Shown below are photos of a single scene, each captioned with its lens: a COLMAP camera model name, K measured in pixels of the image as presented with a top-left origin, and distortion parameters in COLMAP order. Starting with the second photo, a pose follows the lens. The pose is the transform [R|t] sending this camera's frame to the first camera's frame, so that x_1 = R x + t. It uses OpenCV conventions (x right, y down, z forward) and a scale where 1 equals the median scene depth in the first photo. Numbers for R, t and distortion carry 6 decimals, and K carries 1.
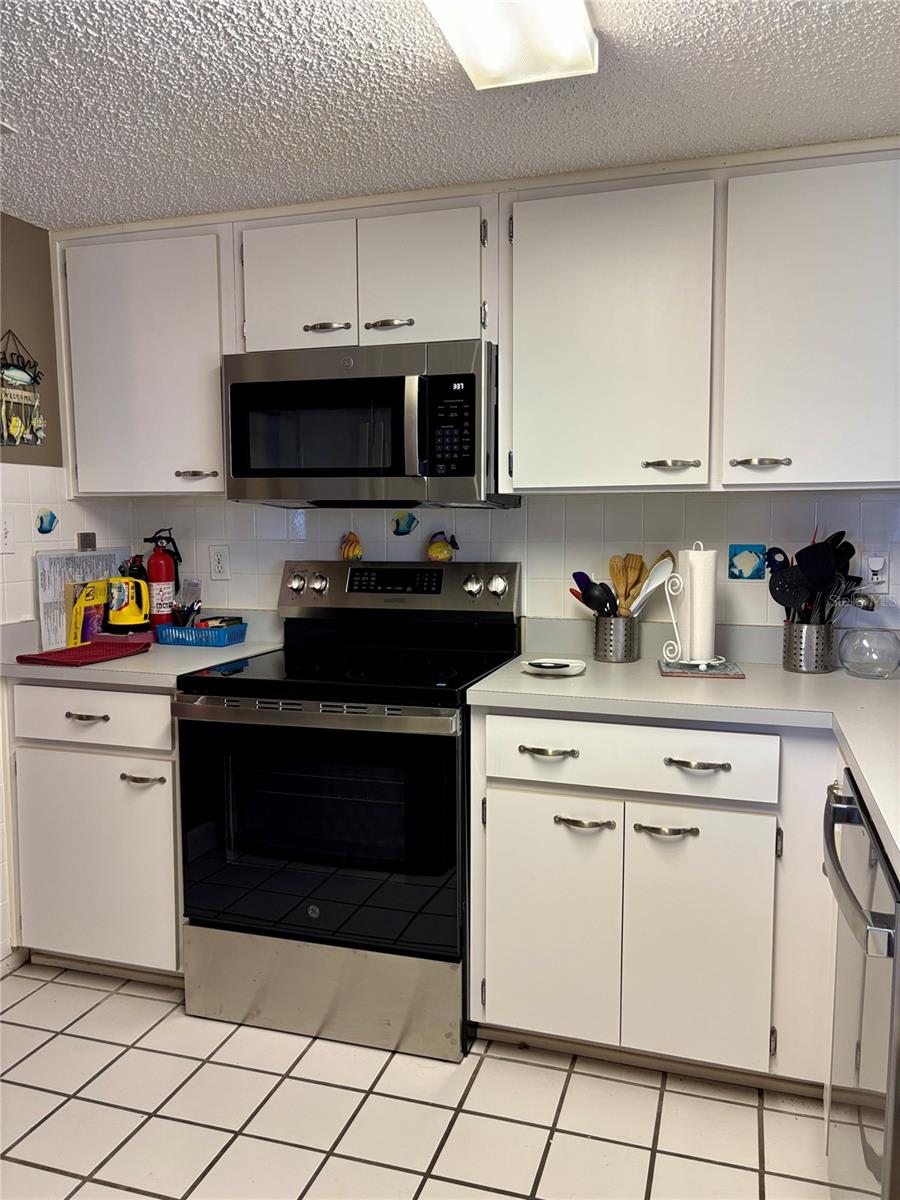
lens RADIAL K [[903.9, 0, 445.5], [0, 903.9, 606.0], [0, 0, 1]] dist [0.043256, -0.051122]
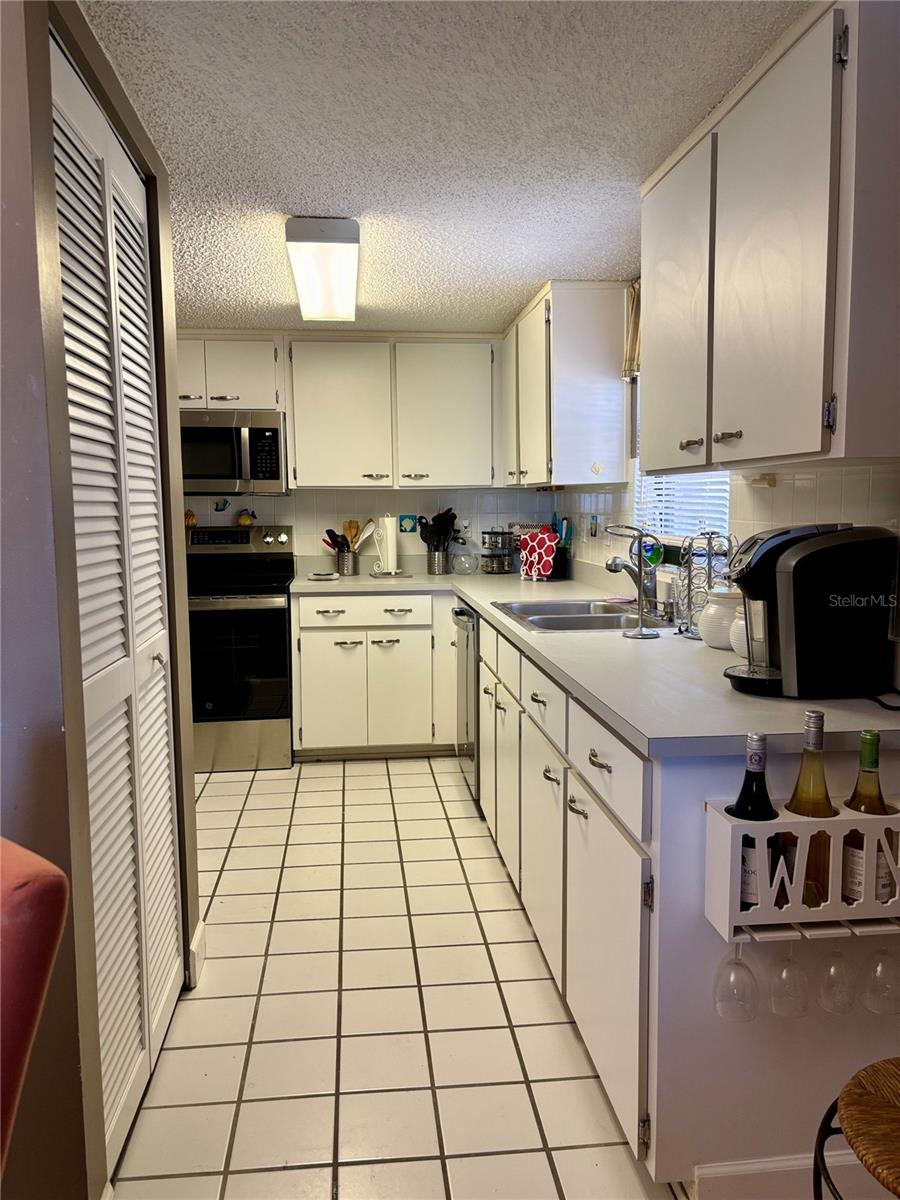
lens RADIAL K [[903.9, 0, 460.2], [0, 903.9, 610.2], [0, 0, 1]] dist [0.043256, -0.051122]
pose [[0.908416, -0.050707, 0.414980, -0.409499], [0.042486, 0.998675, 0.029025, 0.090617], [-0.415902, -0.008736, 0.909367, -0.882667]]
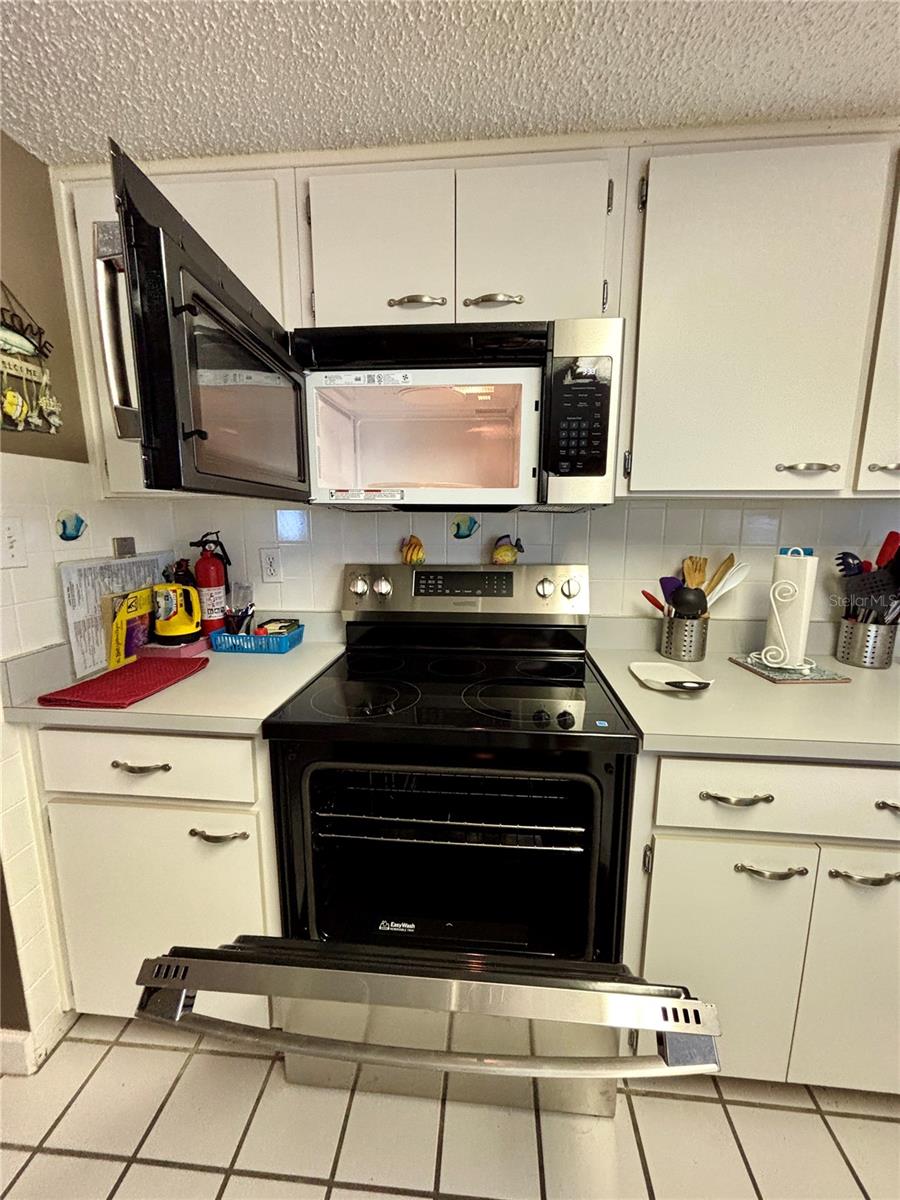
lens RADIAL K [[482.4, 0, 449.6], [0, 482.4, 600.2], [0, 0, 1]] dist [-0.004339, 0.001420]
pose [[0.976676, -0.033185, 0.212138, -0.206169], [0.017486, 0.996996, 0.075456, -0.056059], [-0.214005, -0.069987, 0.974322, 0.521058]]
